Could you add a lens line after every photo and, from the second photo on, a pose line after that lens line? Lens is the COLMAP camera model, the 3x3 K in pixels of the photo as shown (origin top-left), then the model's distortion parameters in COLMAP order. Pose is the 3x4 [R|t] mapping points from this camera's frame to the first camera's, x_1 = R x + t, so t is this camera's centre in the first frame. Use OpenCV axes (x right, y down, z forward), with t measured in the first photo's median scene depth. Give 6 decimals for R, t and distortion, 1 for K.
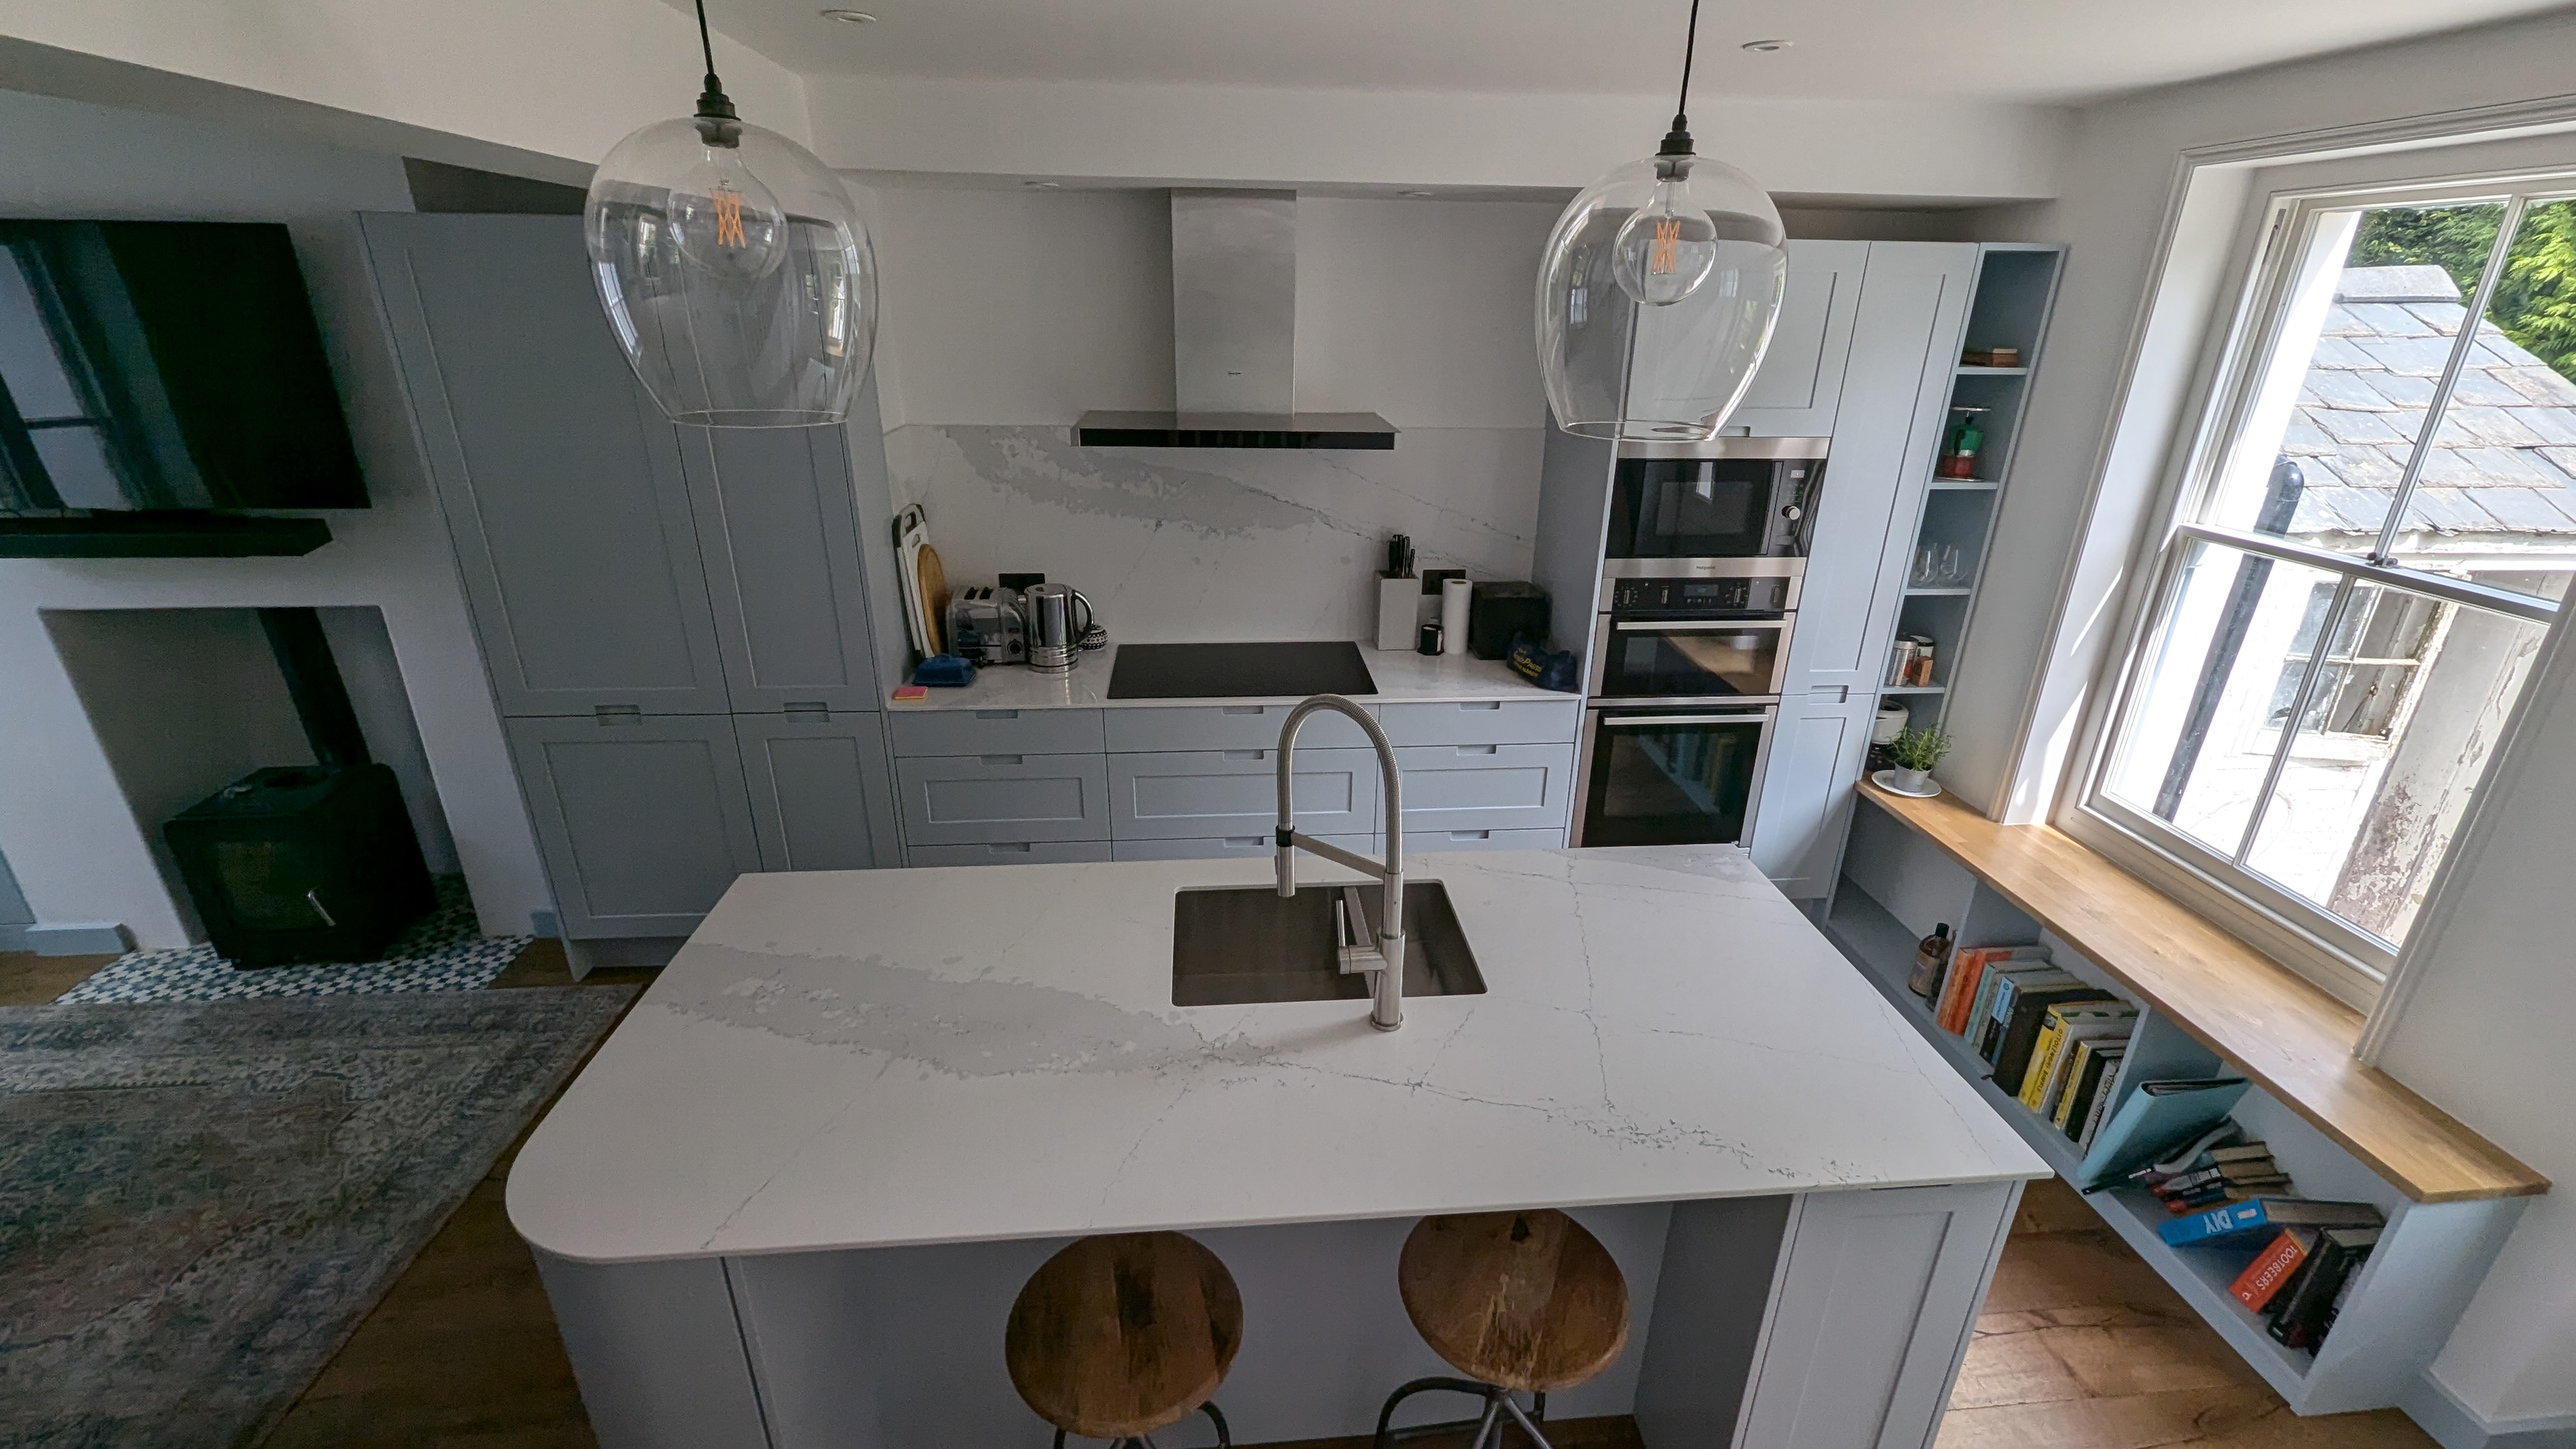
lens RADIAL K [[1067.3, 0, 1273.7], [0, 1067.3, 730.0], [0, 0, 1]] dist [0.003628, 0.000228]
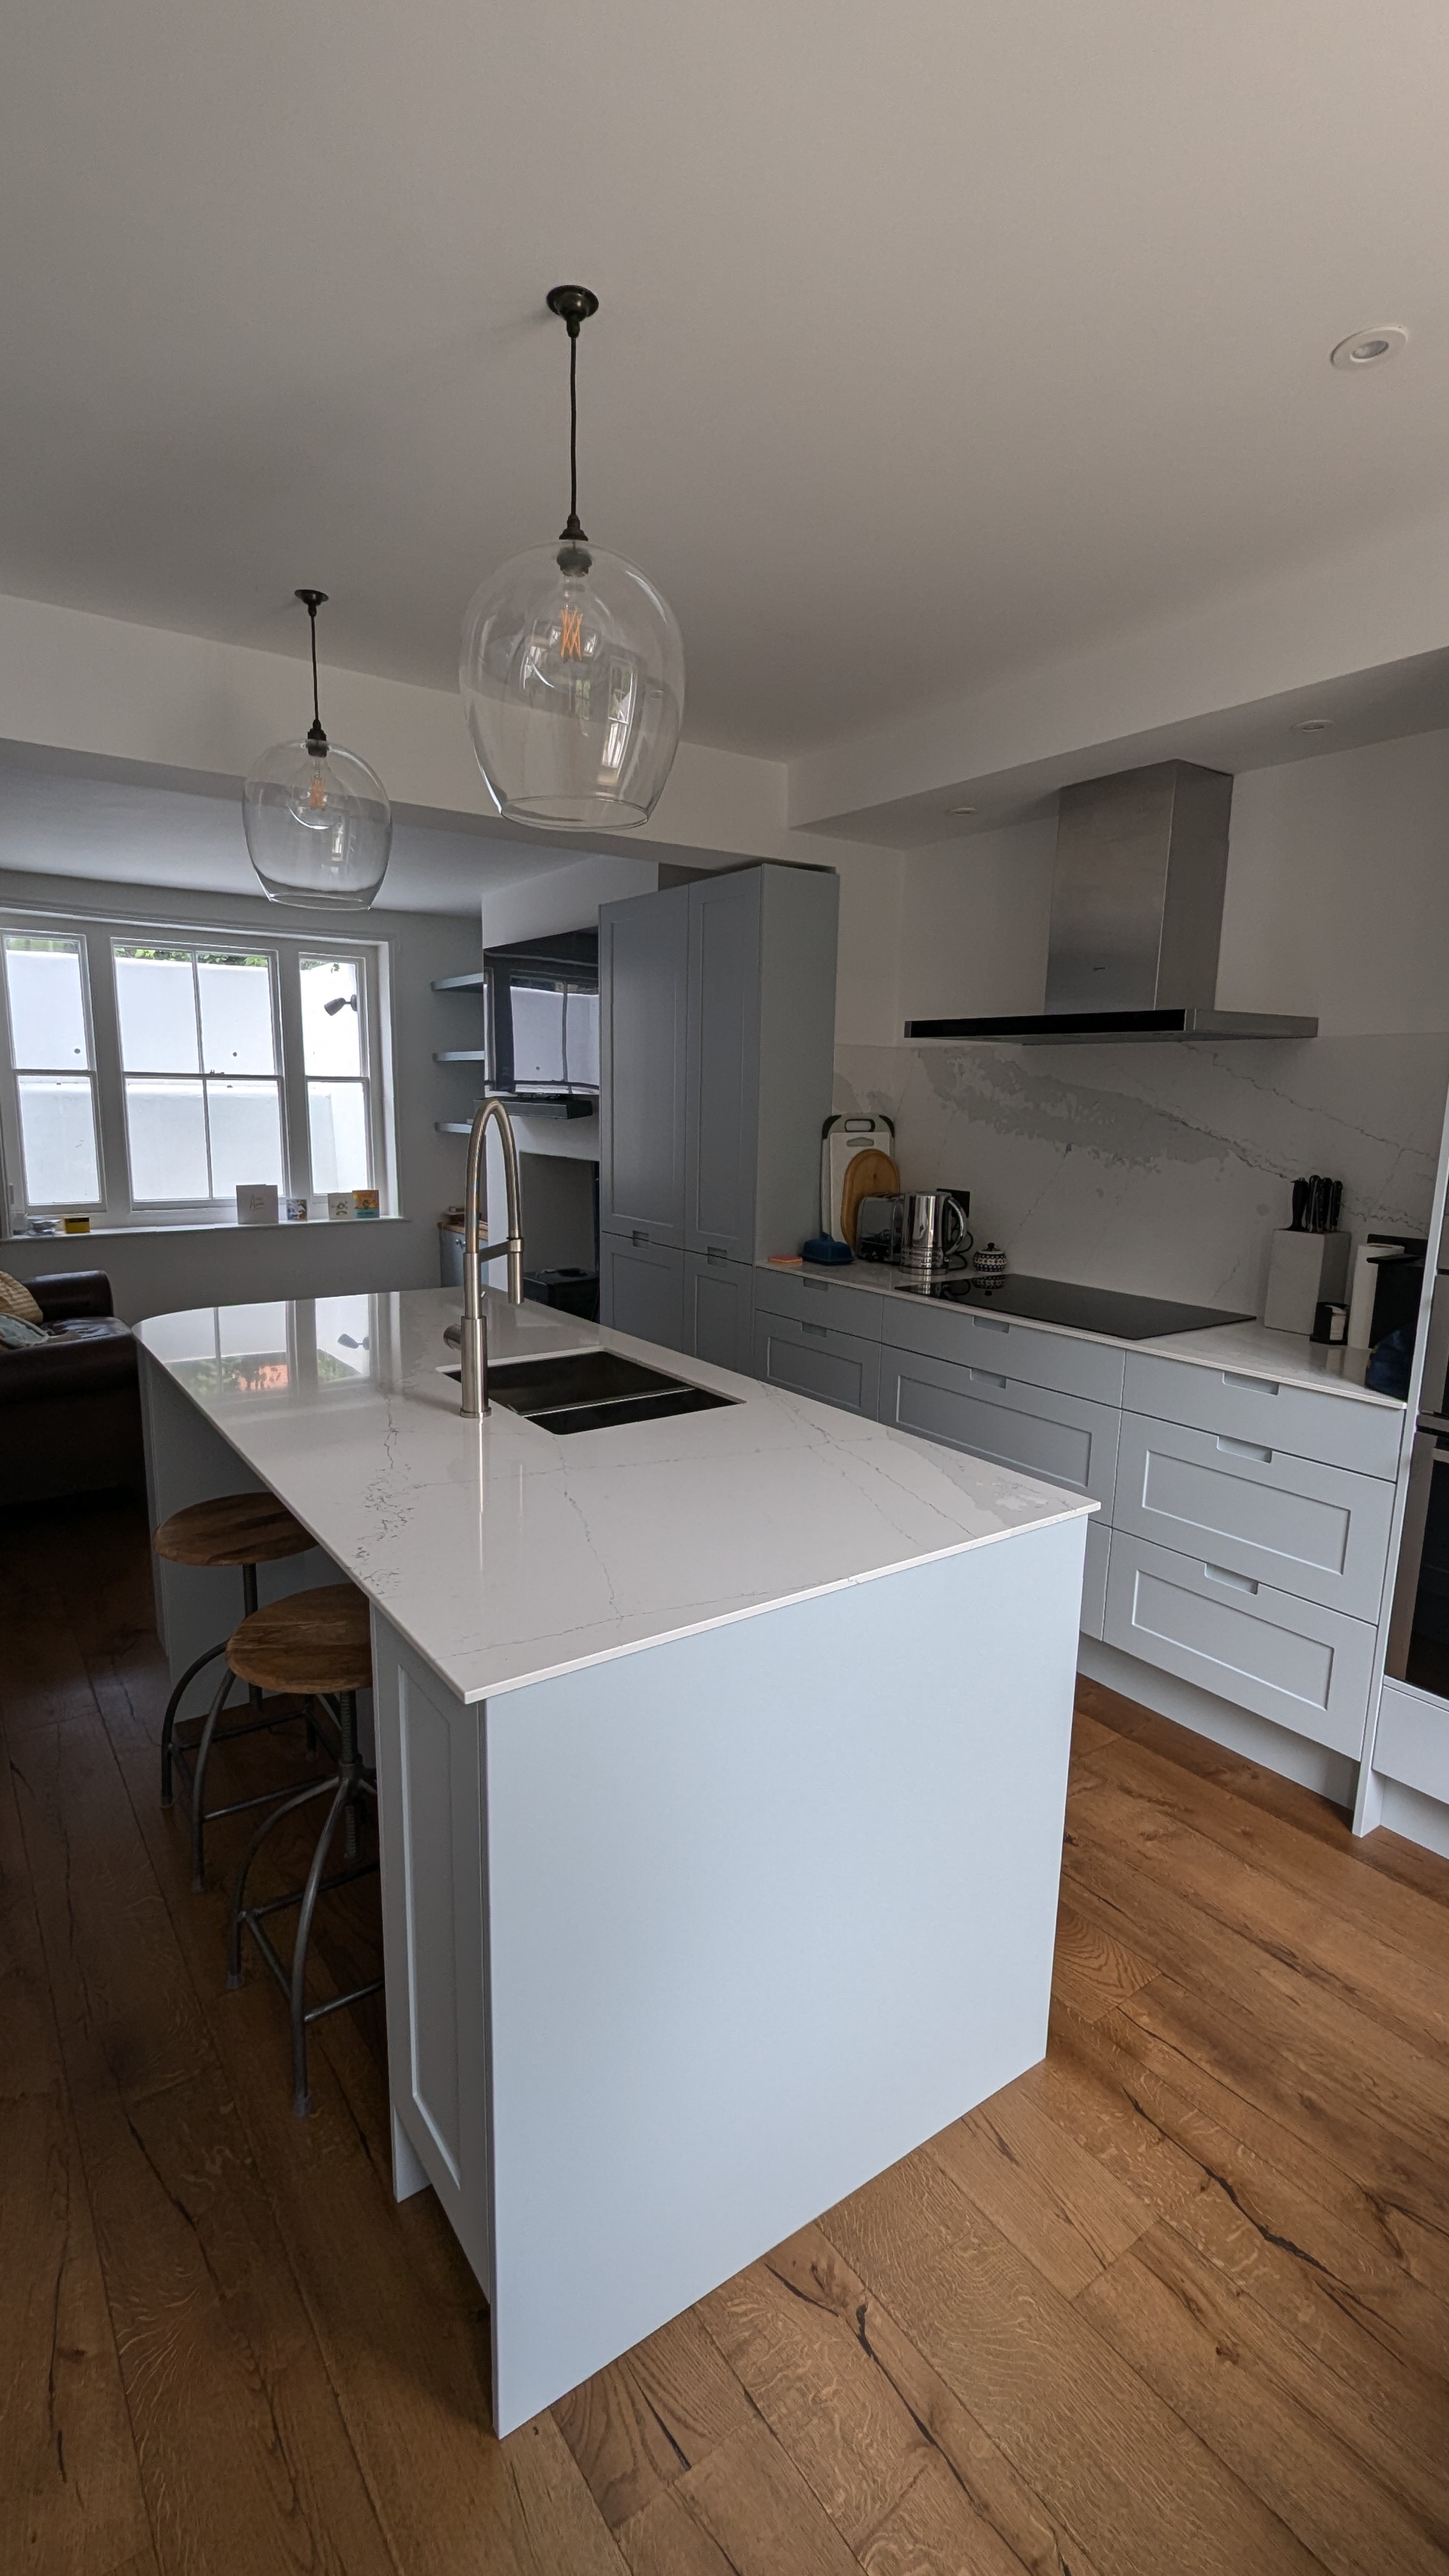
lens RADIAL K [[1146.8, 0, 709.3], [0, 1146.8, 1273.7], [0, 0, 1]] dist [-0.000052, 0.000042]
pose [[0.498326, 0.132016, -0.856880, 0.628919], [-0.340262, 0.938822, -0.053242, 0.068477], [0.797429, 0.318096, 0.512760, 0.302701]]
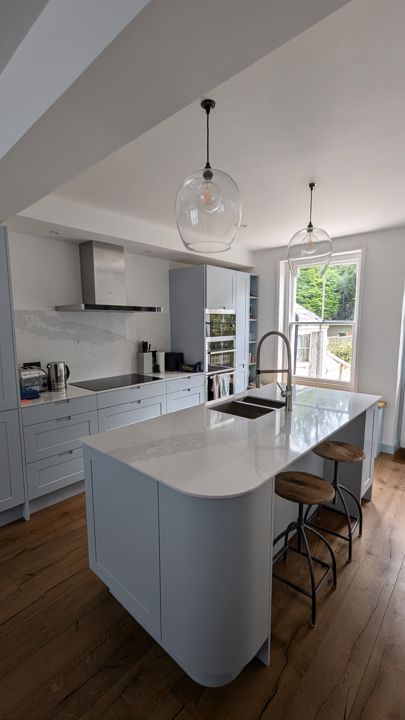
lens RADIAL K [[320.5, 0, 196.7], [0, 320.5, 365.2], [0, 0, 1]] dist [-0.000052, 0.000042]
pose [[0.736449, -0.107573, 0.667886, -0.512456], [0.261856, 0.955644, -0.134816, 0.092128], [-0.623759, 0.274174, 0.731952, 0.129894]]
